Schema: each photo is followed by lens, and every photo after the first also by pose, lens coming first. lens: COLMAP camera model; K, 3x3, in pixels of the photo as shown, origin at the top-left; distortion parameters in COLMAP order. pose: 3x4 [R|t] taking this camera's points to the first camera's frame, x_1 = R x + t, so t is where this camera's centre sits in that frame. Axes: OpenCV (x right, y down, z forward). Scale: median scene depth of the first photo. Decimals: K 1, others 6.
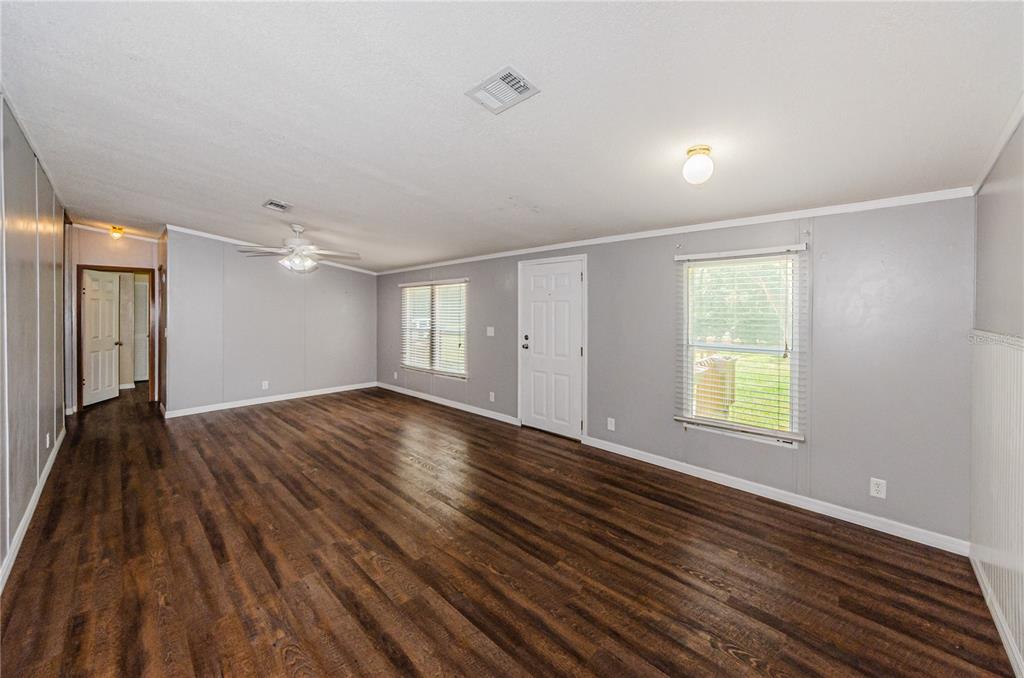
lens RADIAL K [[375.8, 0, 512.8], [0, 375.8, 315.9], [0, 0, 1]] dist [0.001356, -0.000064]
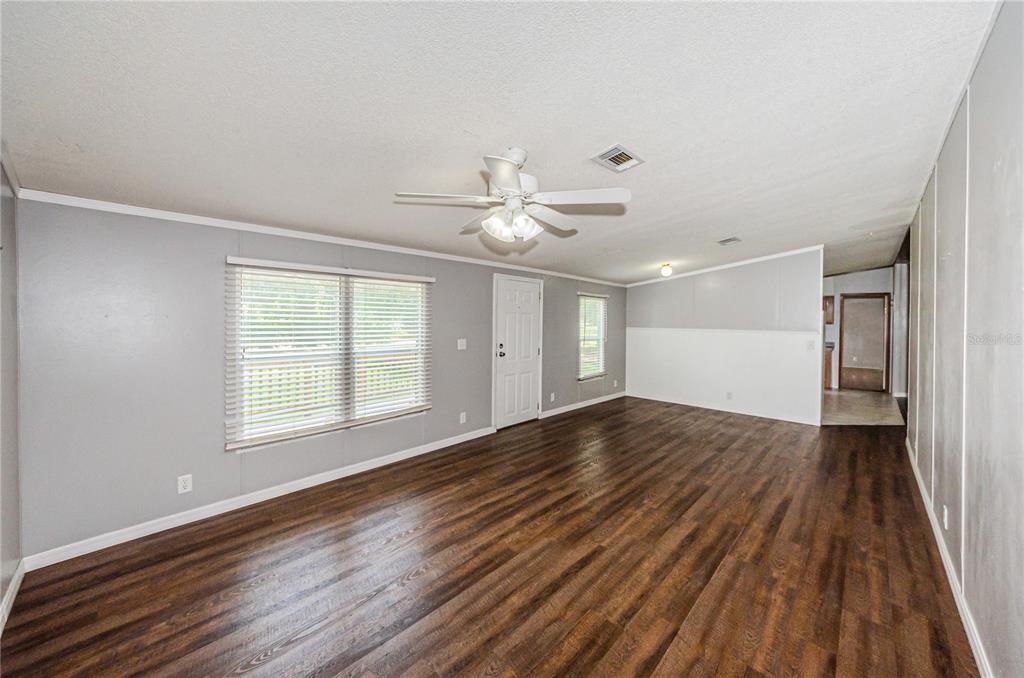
lens RADIAL K [[373.5, 0, 516.0], [0, 373.5, 337.8], [0, 0, 1]] dist [0.001003, -0.000227]
pose [[0.004166, -0.046537, 0.998908, -1.453062], [0.004124, 0.998909, 0.046520, -0.022107], [-0.999983, 0.003926, 0.004353, 1.359370]]
